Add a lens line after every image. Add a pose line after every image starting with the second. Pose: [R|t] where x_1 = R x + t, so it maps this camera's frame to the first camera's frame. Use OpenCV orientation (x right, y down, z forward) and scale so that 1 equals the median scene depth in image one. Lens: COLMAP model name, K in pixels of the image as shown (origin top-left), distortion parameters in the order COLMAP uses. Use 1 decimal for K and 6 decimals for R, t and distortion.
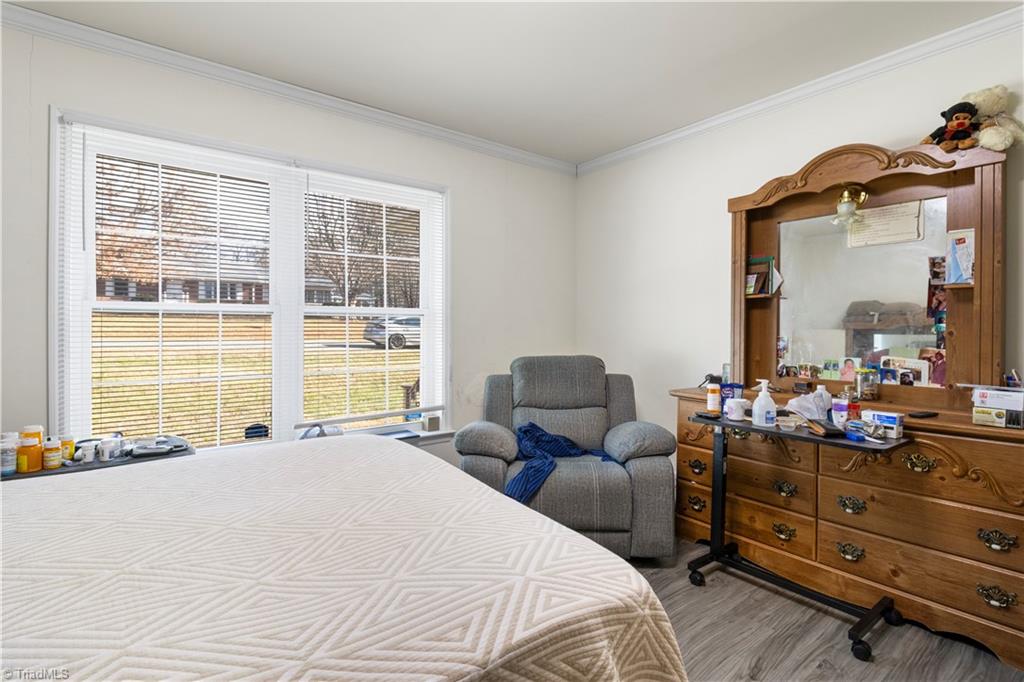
lens RADIAL K [[534.2, 0, 508.0], [0, 534.2, 333.9], [0, 0, 1]] dist [0.000144, -0.001711]
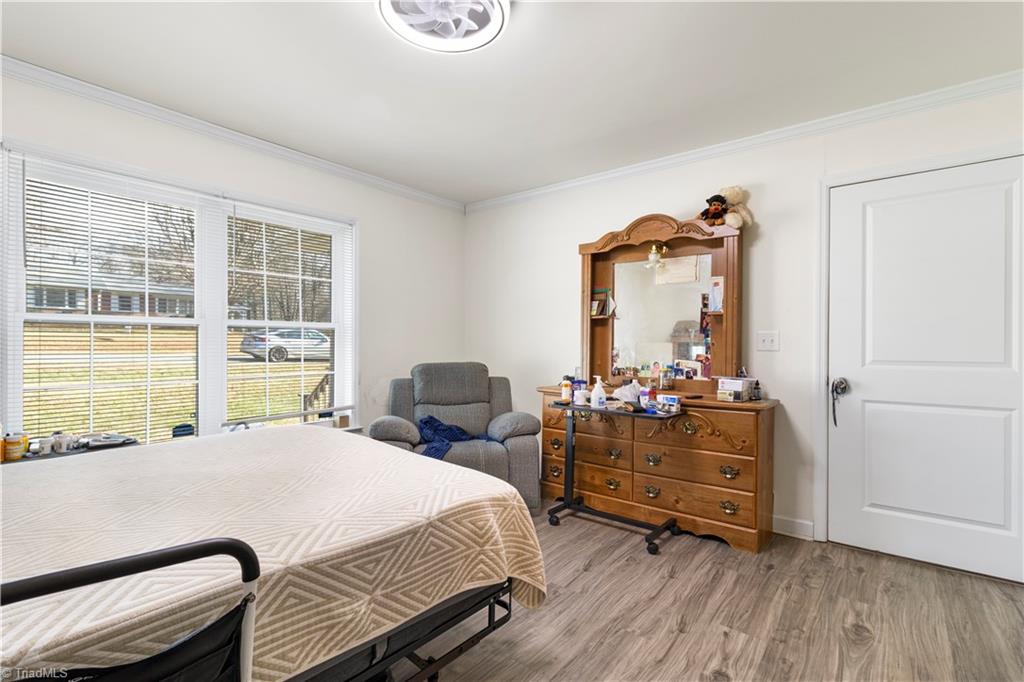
lens RADIAL K [[480.0, 0, 500.6], [0, 480.0, 339.9], [0, 0, 1]] dist [0.005963, -0.000735]
pose [[0.978395, 0.005166, 0.206678, -0.044657], [-0.002380, 0.999903, -0.013723, 0.006996], [-0.206729, 0.012934, 0.978313, -0.208933]]
